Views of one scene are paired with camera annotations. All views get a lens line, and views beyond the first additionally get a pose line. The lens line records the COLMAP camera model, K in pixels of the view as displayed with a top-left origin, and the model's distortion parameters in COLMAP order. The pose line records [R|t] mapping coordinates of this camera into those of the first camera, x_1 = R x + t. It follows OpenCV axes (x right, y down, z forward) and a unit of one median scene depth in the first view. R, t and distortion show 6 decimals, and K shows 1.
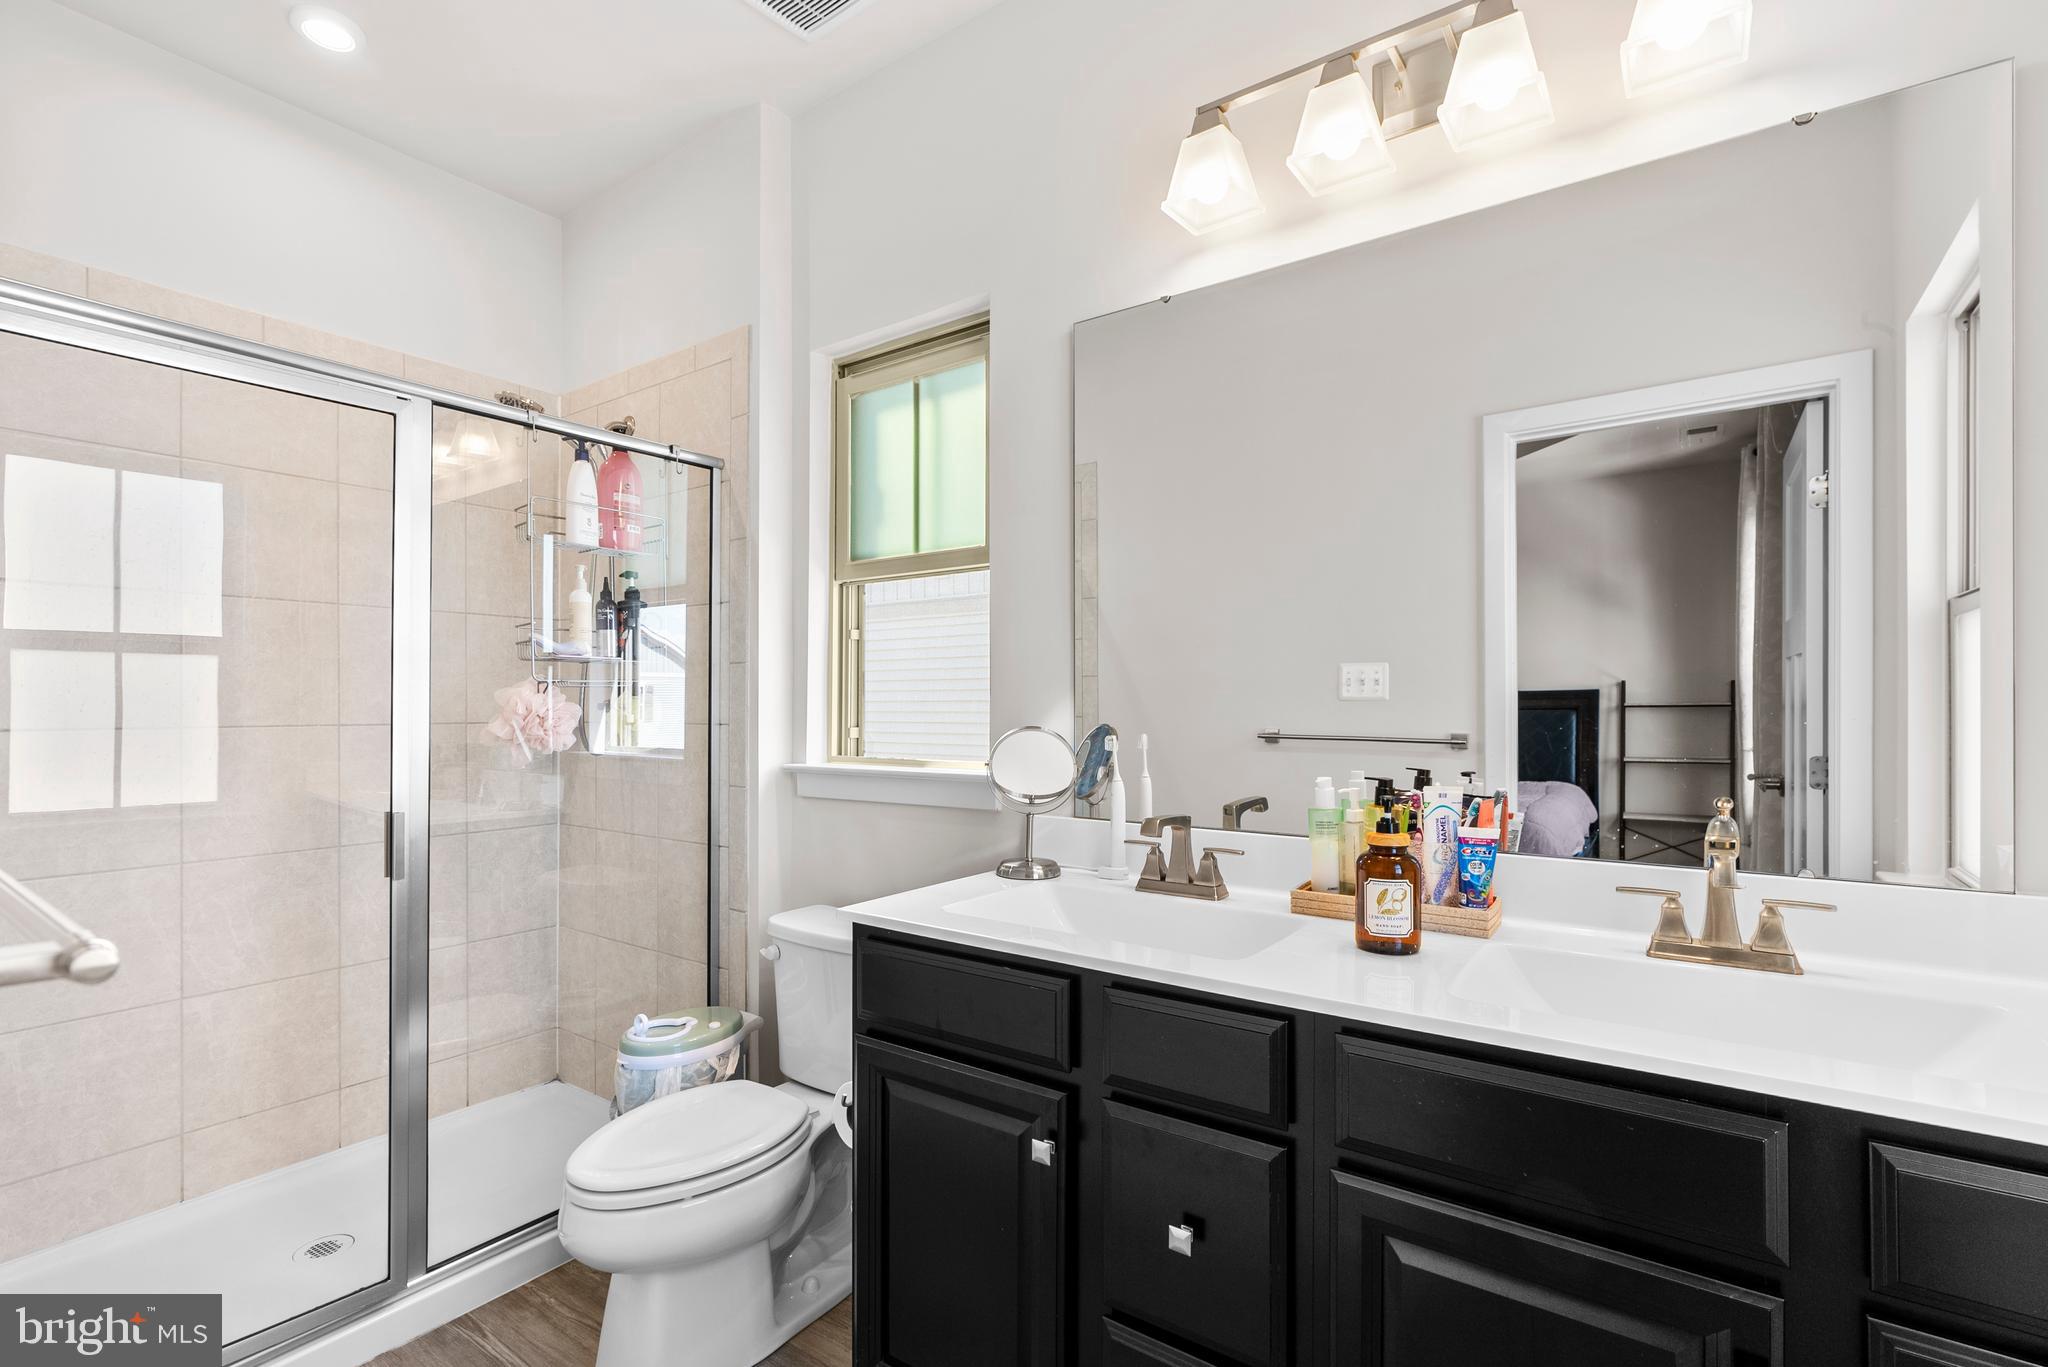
lens RADIAL K [[928.2, 0, 1024.5], [0, 928.2, 695.6], [0, 0, 1]] dist [-0.014802, 0.007204]
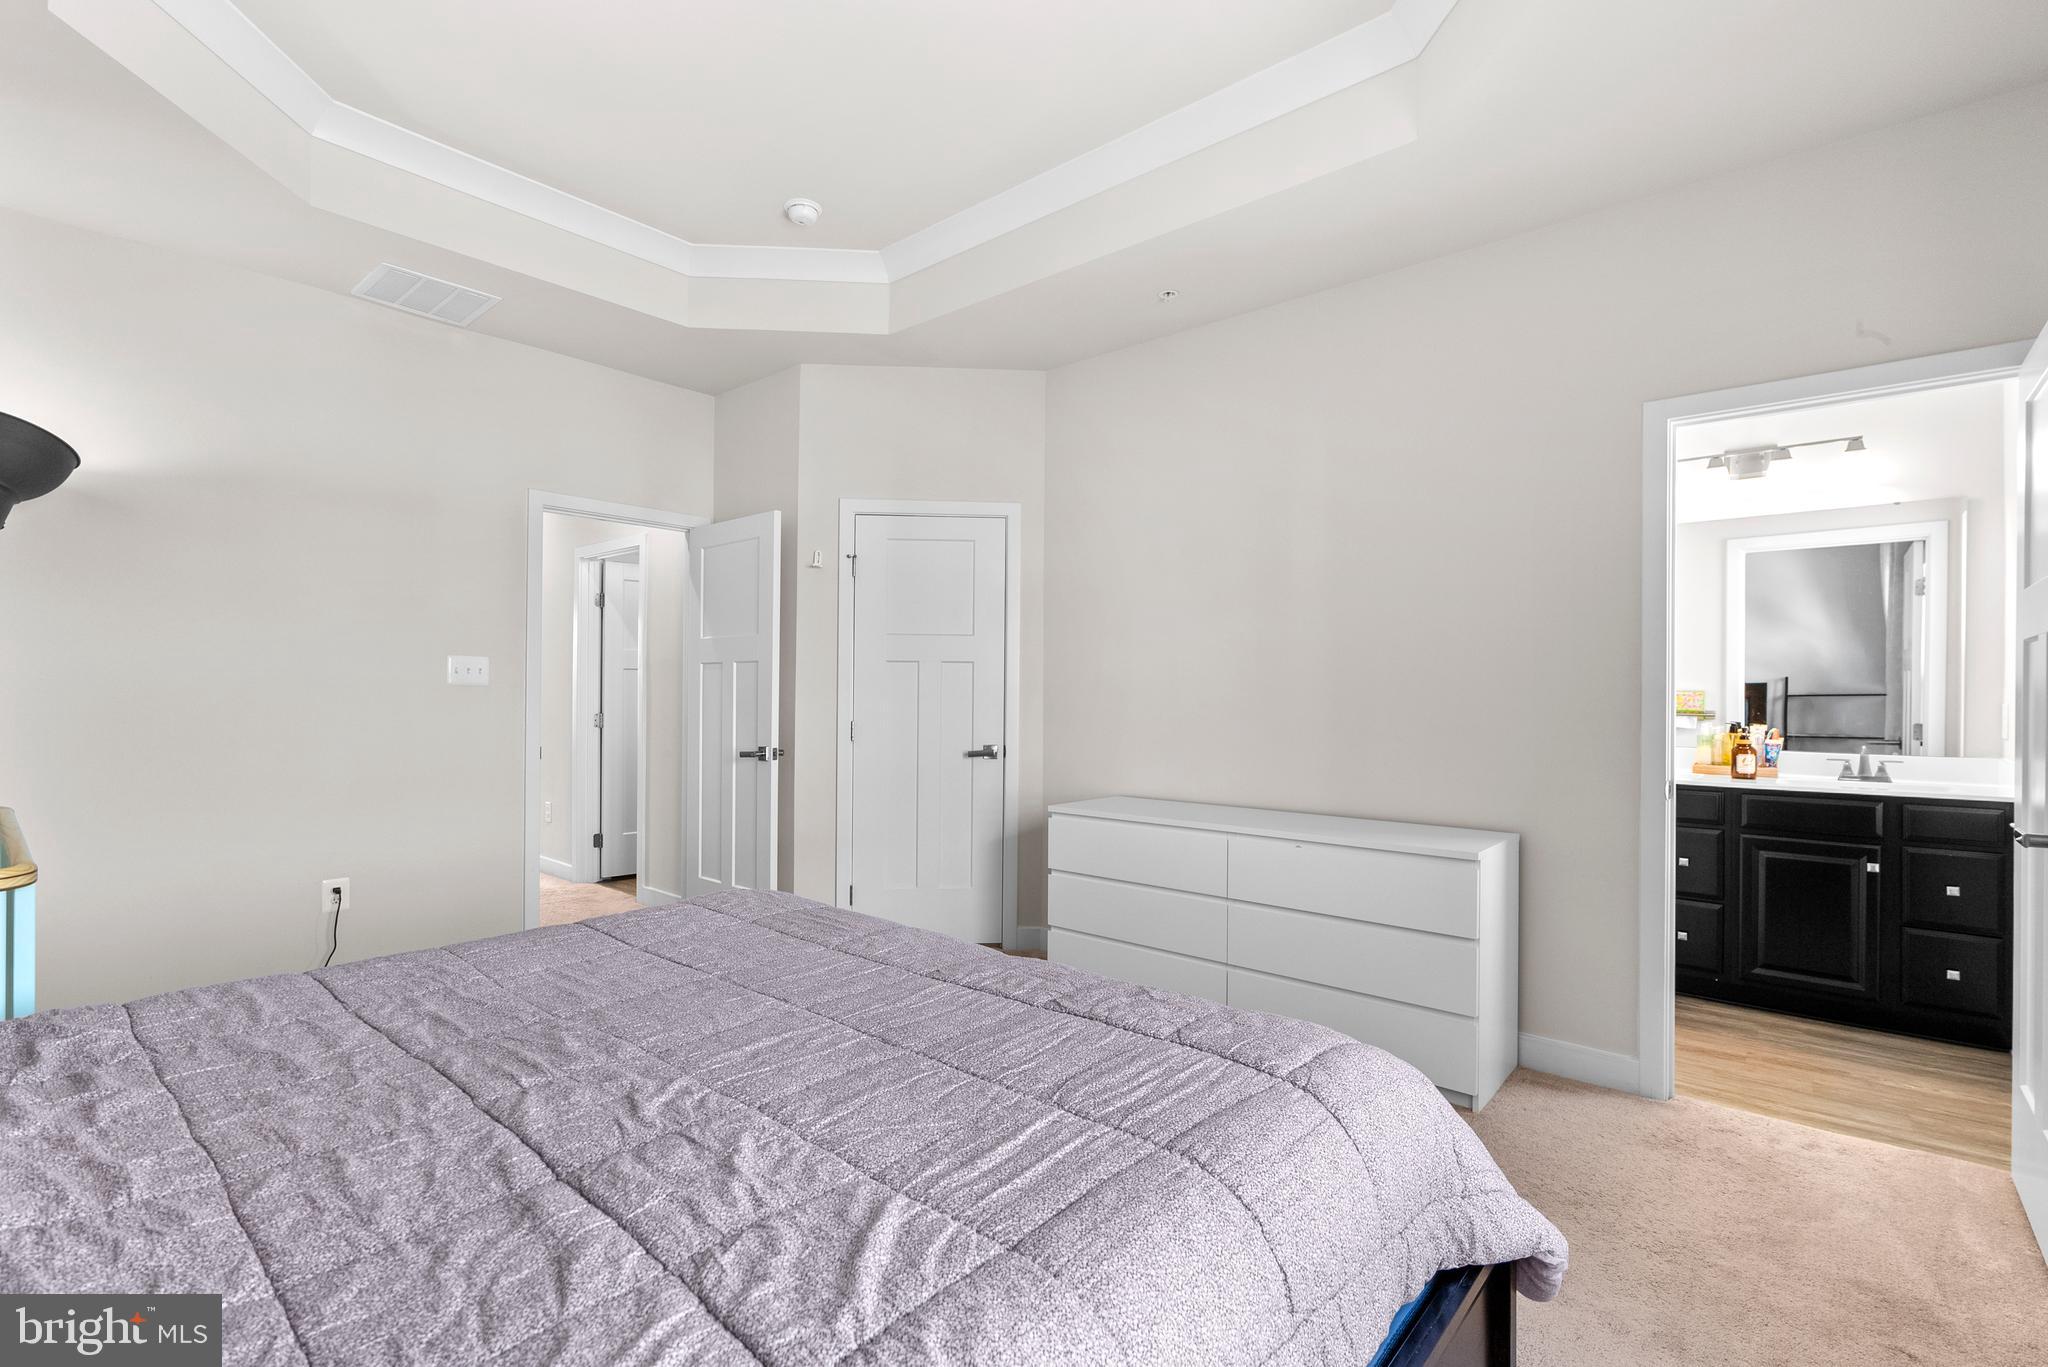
lens RADIAL K [[928.2, 0, 1022.5], [0, 928.2, 682.8], [0, 0, 1]] dist [-0.014802, 0.007204]
pose [[0.995788, 0.006955, -0.091422, -1.238847], [-0.006508, 0.999965, 0.005189, -0.026314], [0.091455, -0.004572, 0.995799, -1.628001]]
